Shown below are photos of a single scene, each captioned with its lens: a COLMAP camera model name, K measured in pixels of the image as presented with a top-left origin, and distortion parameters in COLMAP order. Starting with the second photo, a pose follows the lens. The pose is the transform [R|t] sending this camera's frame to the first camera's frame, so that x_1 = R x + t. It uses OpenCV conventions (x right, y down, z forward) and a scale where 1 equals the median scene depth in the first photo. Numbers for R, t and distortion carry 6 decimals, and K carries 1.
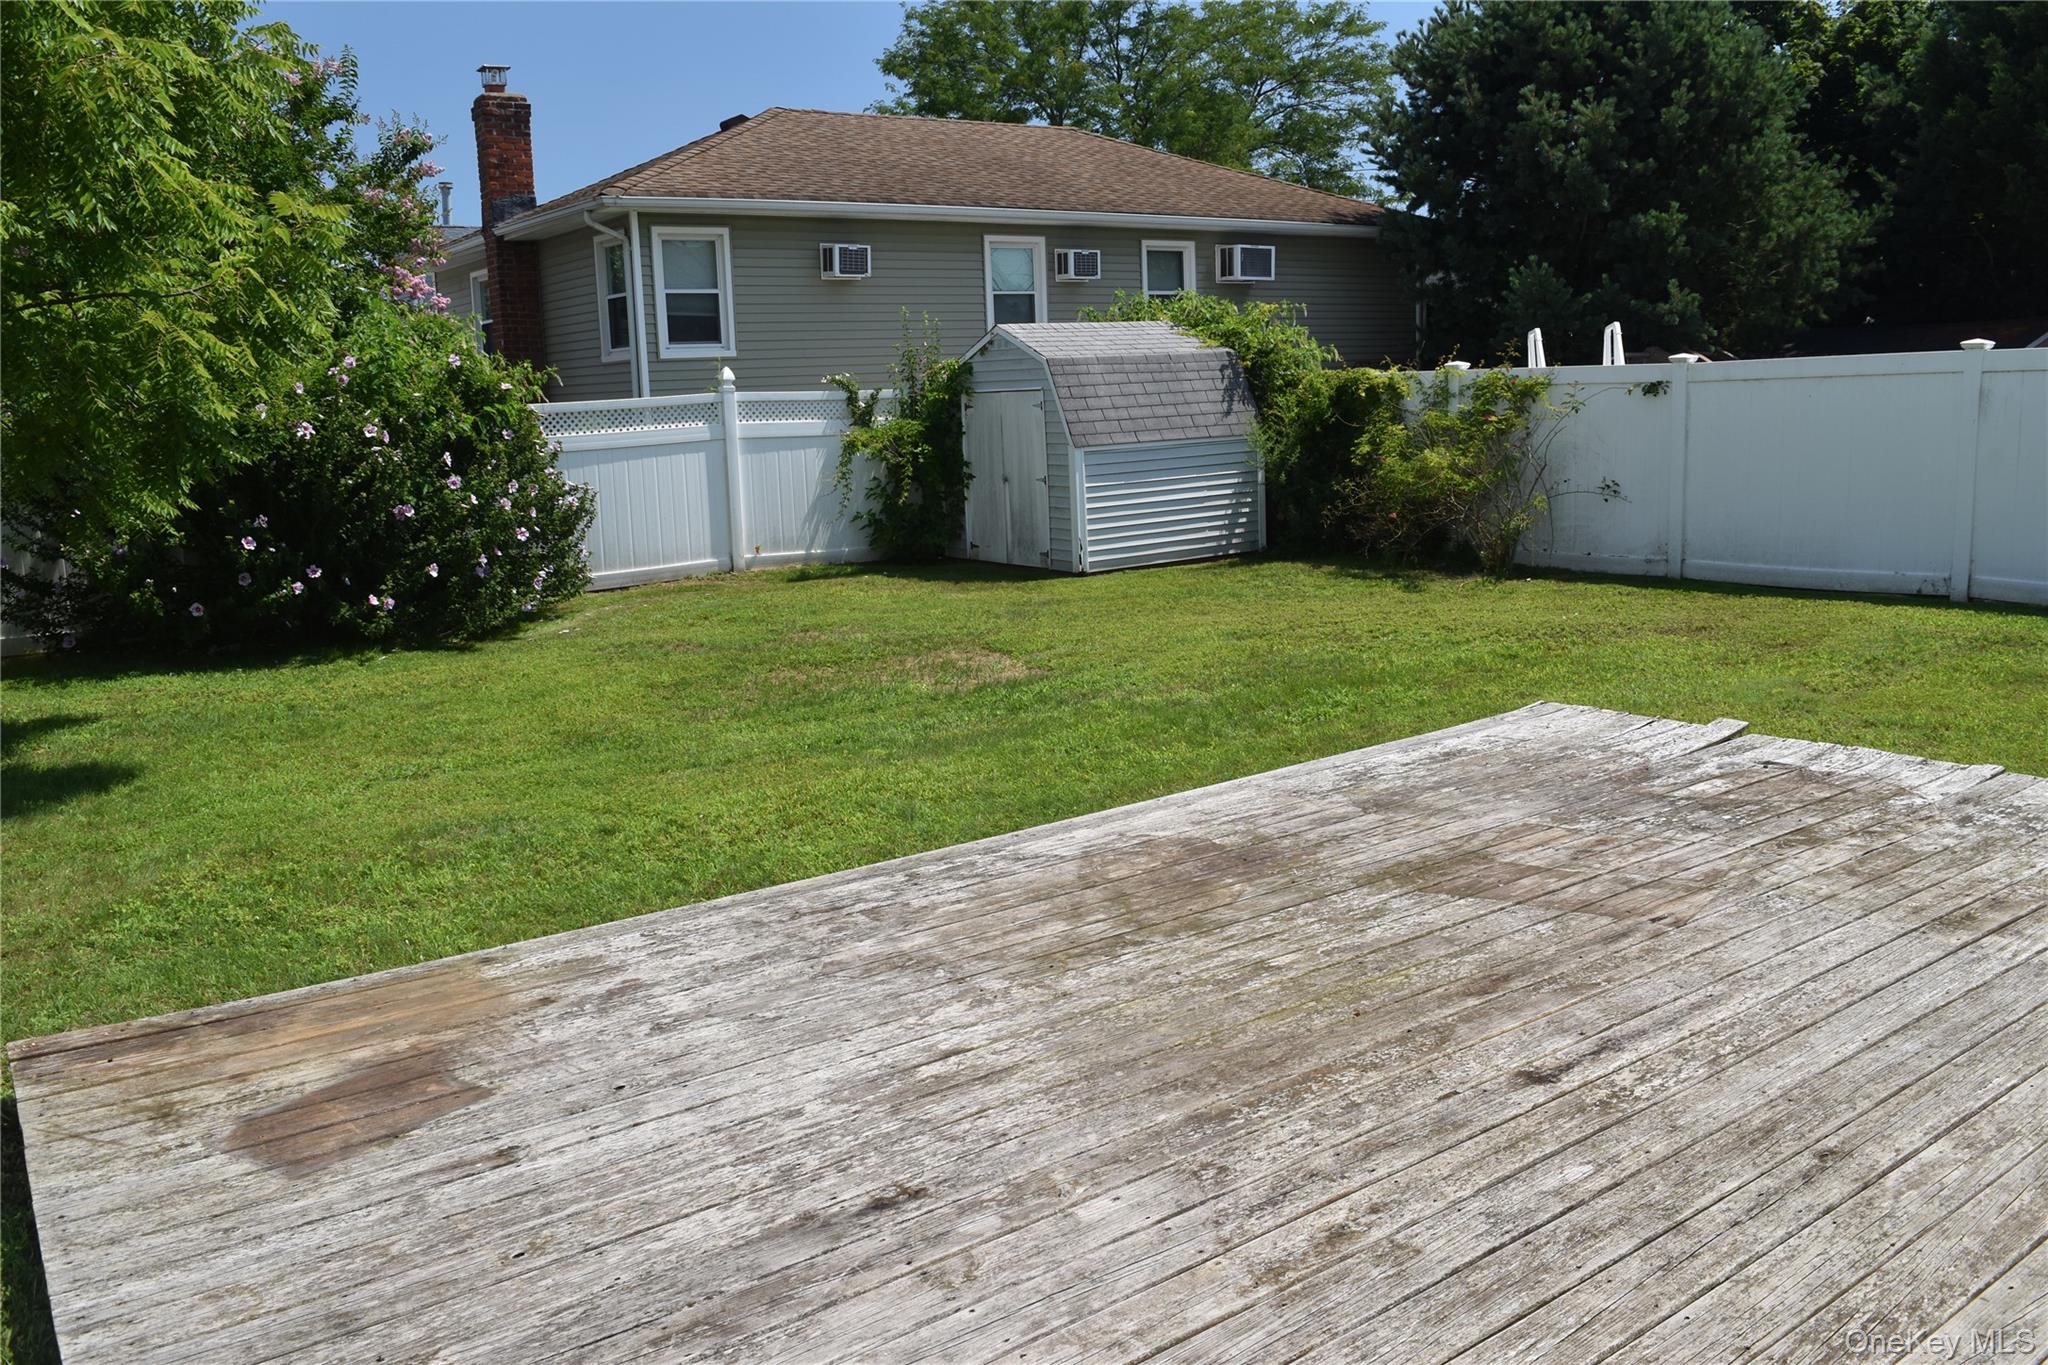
lens RADIAL K [[1607.1, 0, 1024.0], [0, 1607.1, 682.5], [0, 0, 1]] dist [-0.097067, 0.025266]
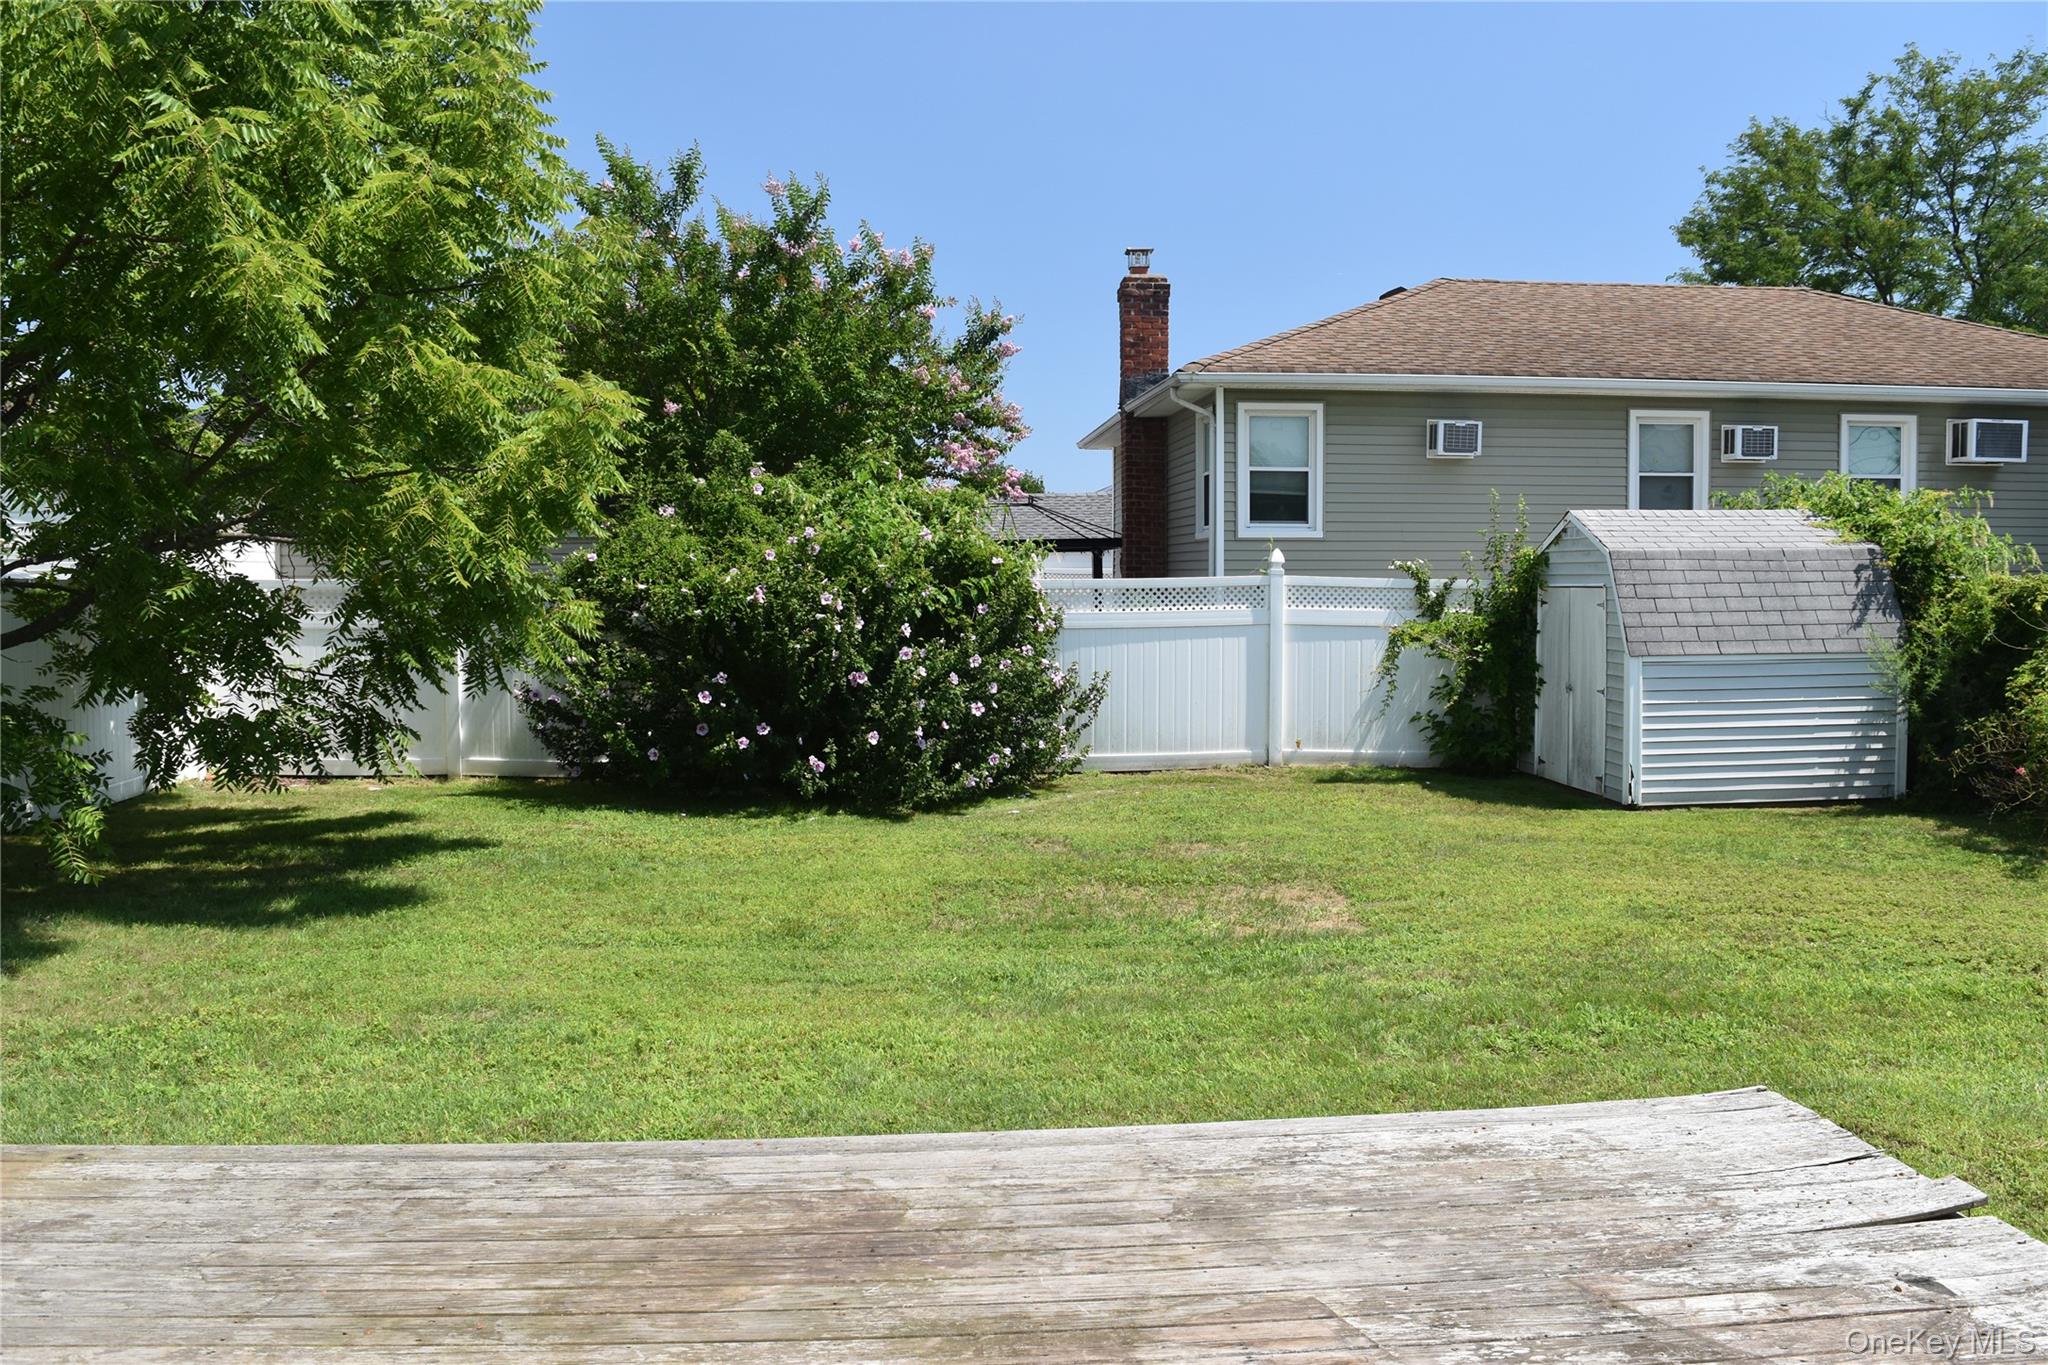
lens RADIAL K [[1607.1, 0, 1024.0], [0, 1607.1, 682.5], [0, 0, 1]] dist [-0.097067, 0.025266]
pose [[0.859239, 0.066641, -0.507215, 0.170596], [-0.120585, 0.989925, -0.074213, -0.030939], [0.497159, 0.124929, 0.858618, 0.121446]]
